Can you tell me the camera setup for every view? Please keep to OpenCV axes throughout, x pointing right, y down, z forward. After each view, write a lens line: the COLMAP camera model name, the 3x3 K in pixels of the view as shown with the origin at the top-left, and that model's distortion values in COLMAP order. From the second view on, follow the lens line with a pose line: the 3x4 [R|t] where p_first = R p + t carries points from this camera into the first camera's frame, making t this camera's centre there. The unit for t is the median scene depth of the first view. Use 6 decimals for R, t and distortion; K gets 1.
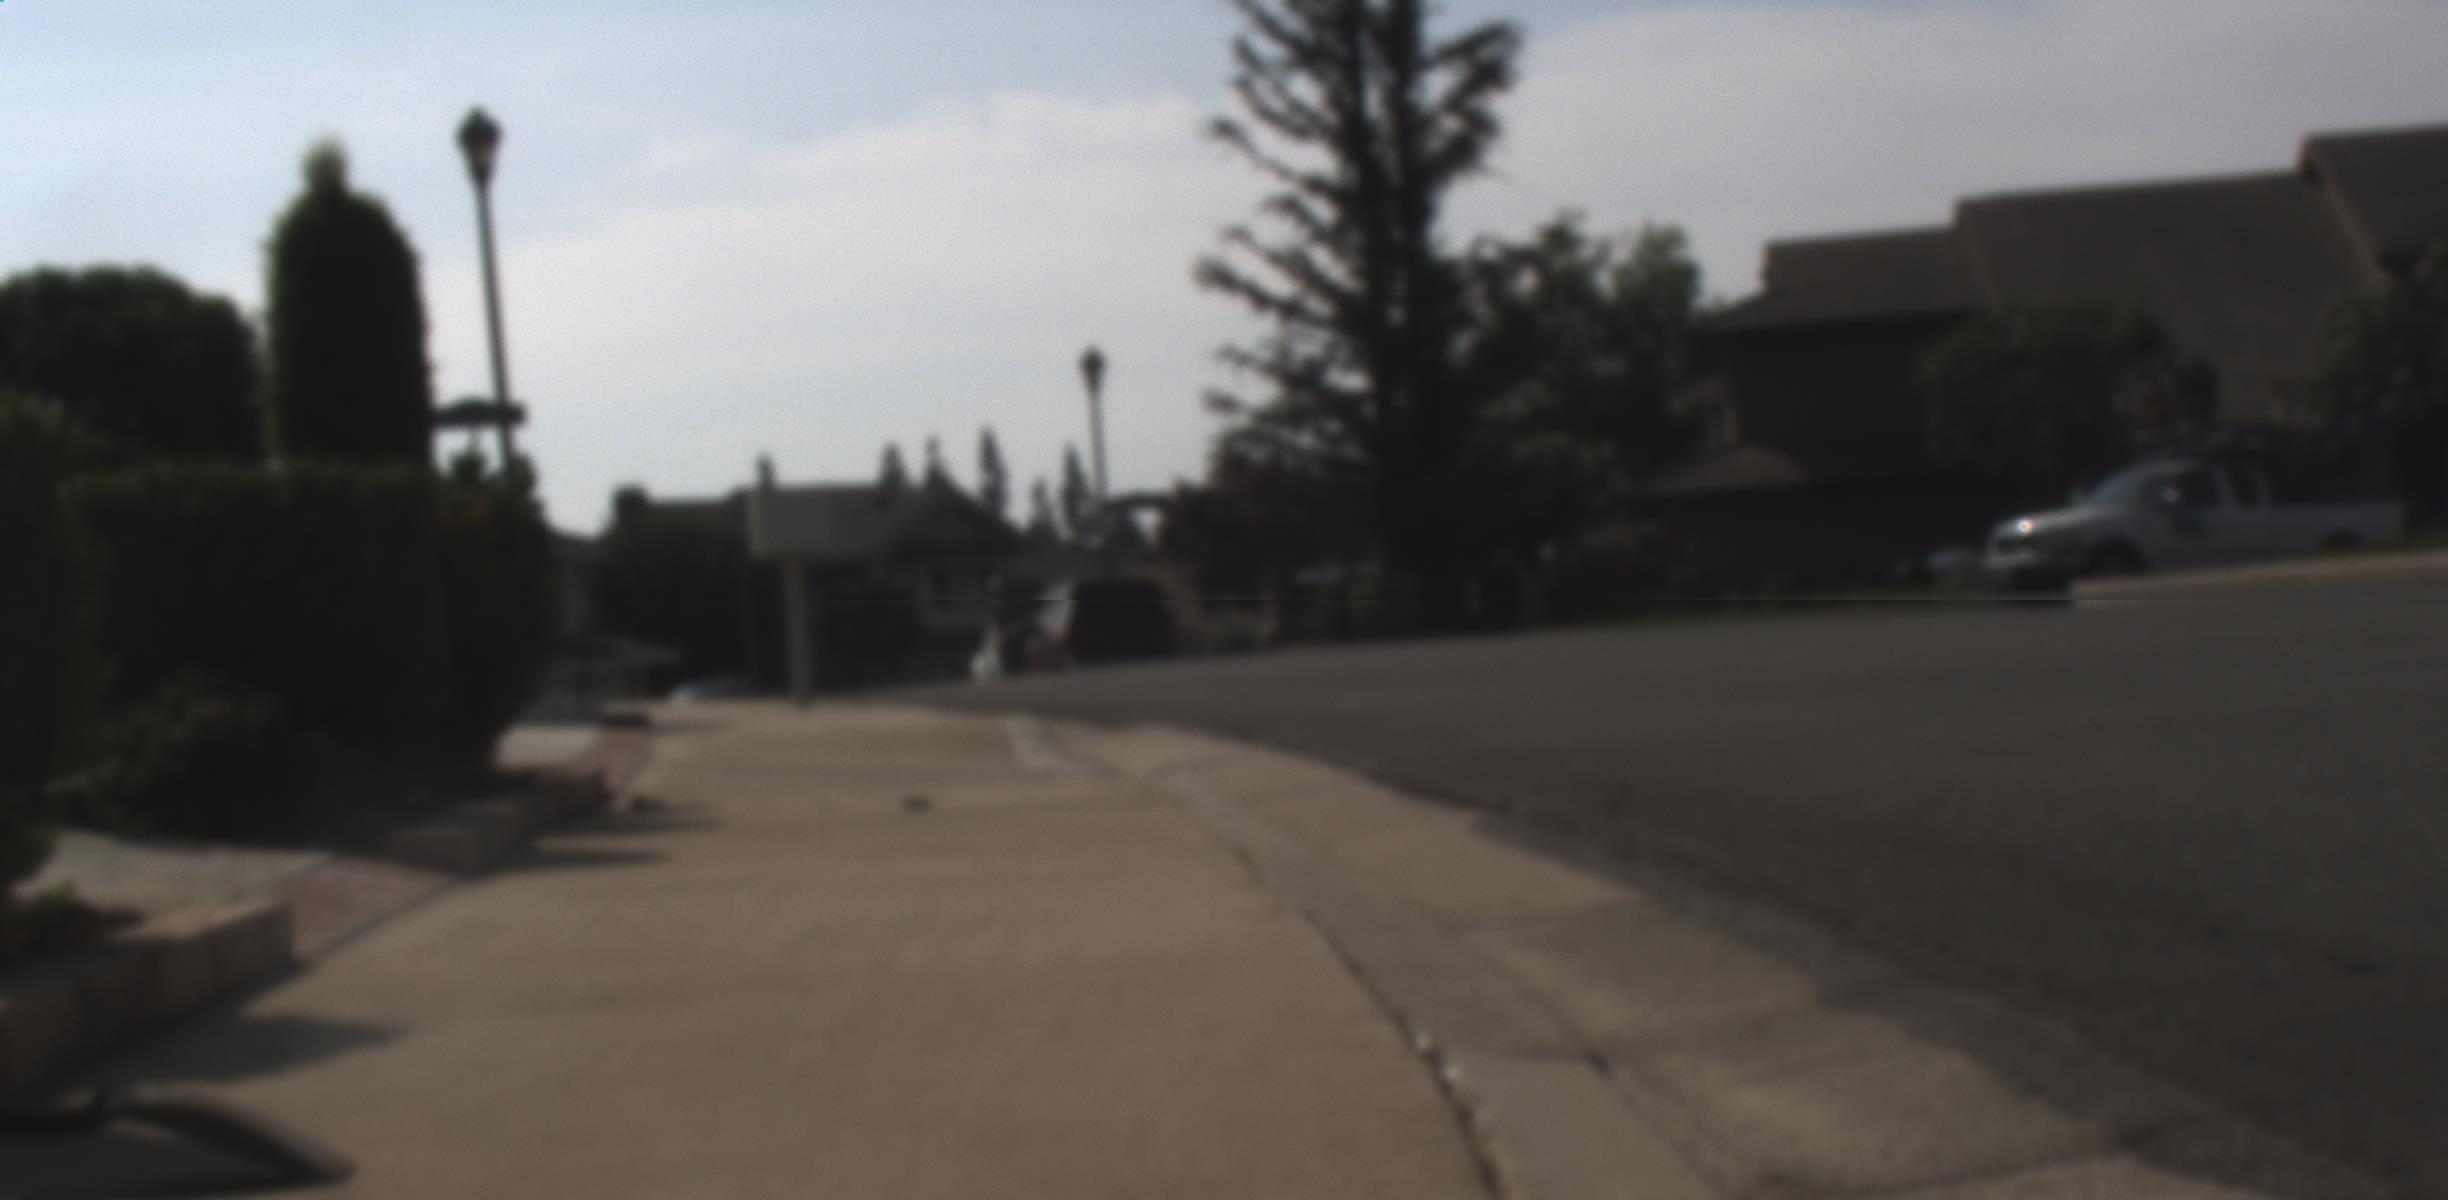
lens RADIAL K [[6290.3, 0, 1288.5], [0, 6290.3, 626.1], [0, 0, 1]] dist [0.253262, 0.000000]
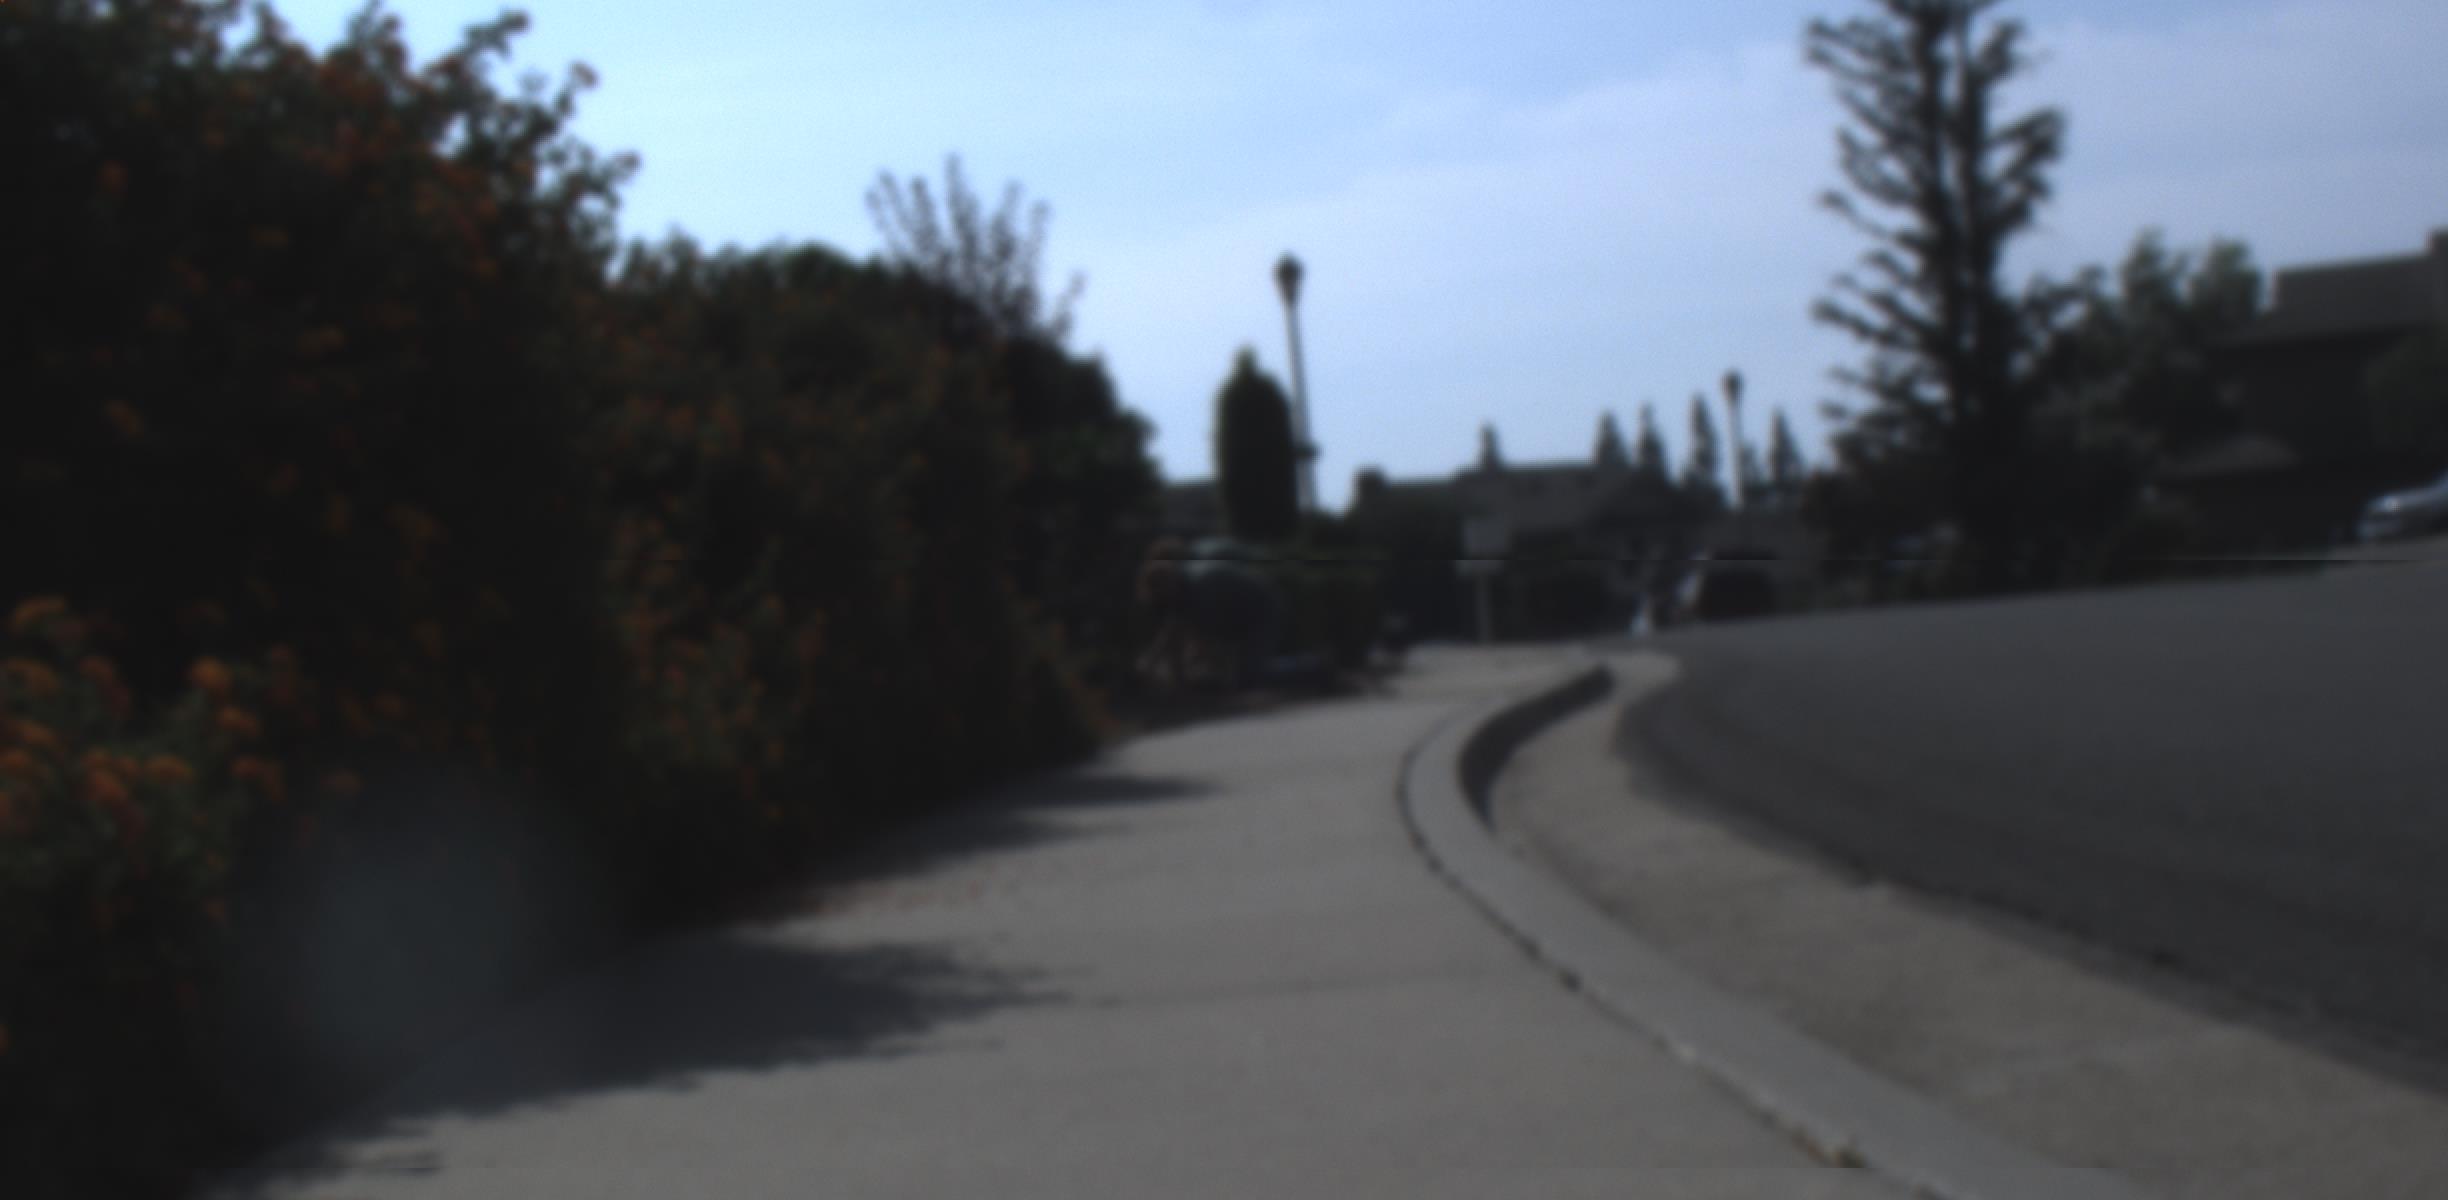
lens RADIAL K [[6316.1, 0, 1230.5], [0, 6316.1, 580.4], [0, 0, 1]] dist [0.113397, 0.000000]
pose [[0.992069, -0.019018, -0.124249, 0.027019], [0.018943, 0.999819, -0.001785, -0.000730], [0.124260, -0.000583, 0.992249, -0.303493]]
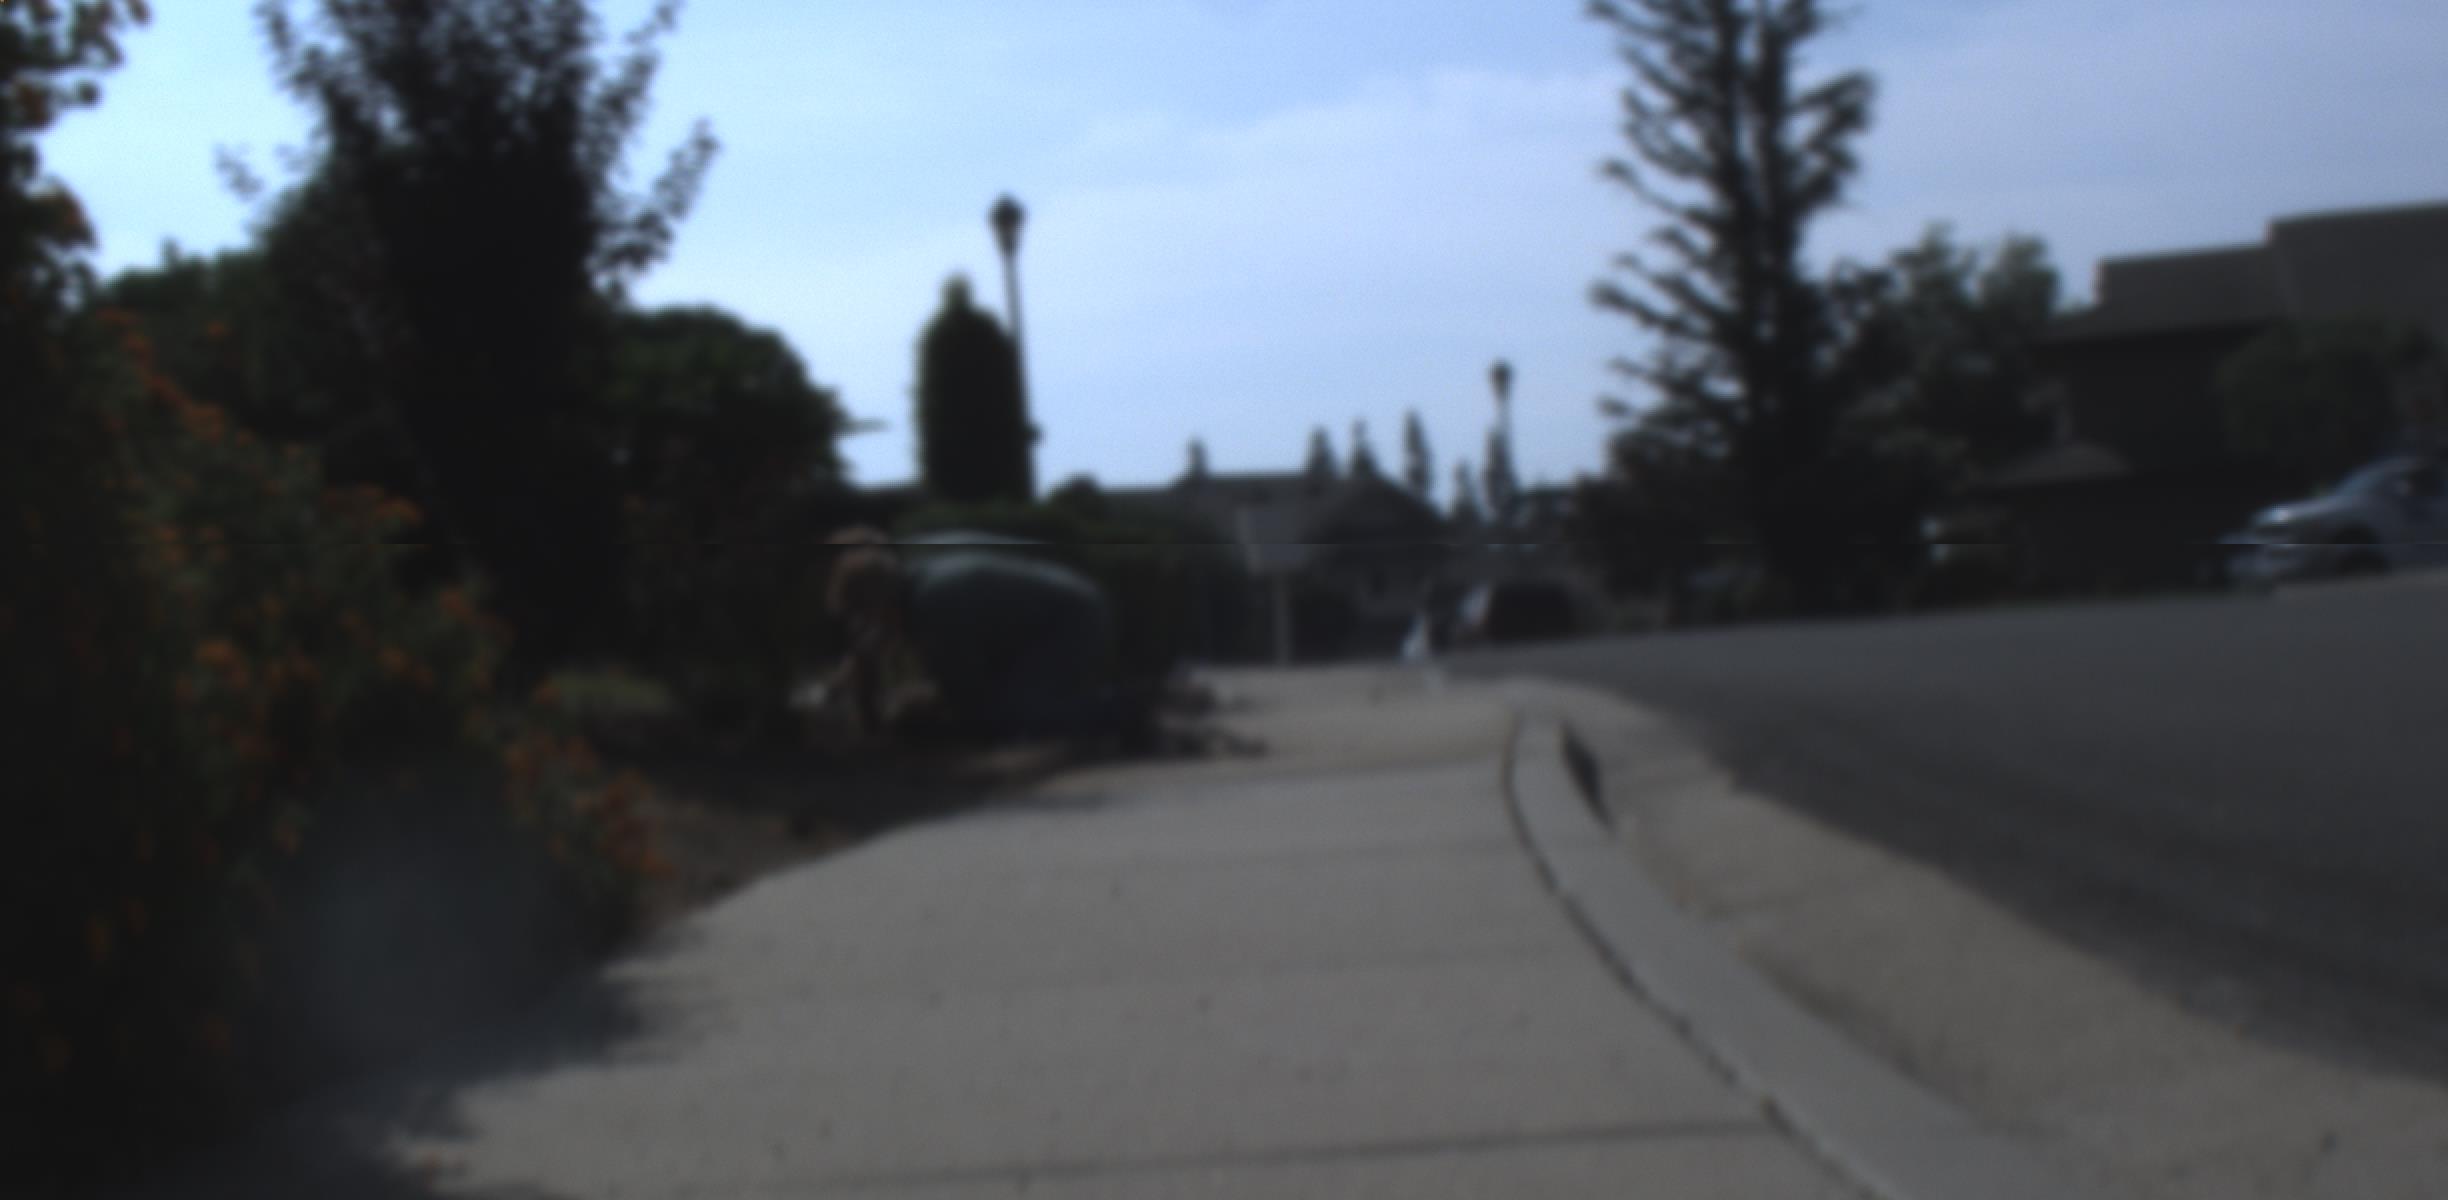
lens RADIAL K [[6302.7, 0, 1230.4], [0, 6302.7, 613.7], [0, 0, 1]] dist [0.123442, 0.000000]
pose [[0.997040, -0.004701, -0.076735, 0.007659], [0.004820, 0.999987, 0.001355, 0.000236], [0.076727, -0.001721, 0.997051, -0.151839]]
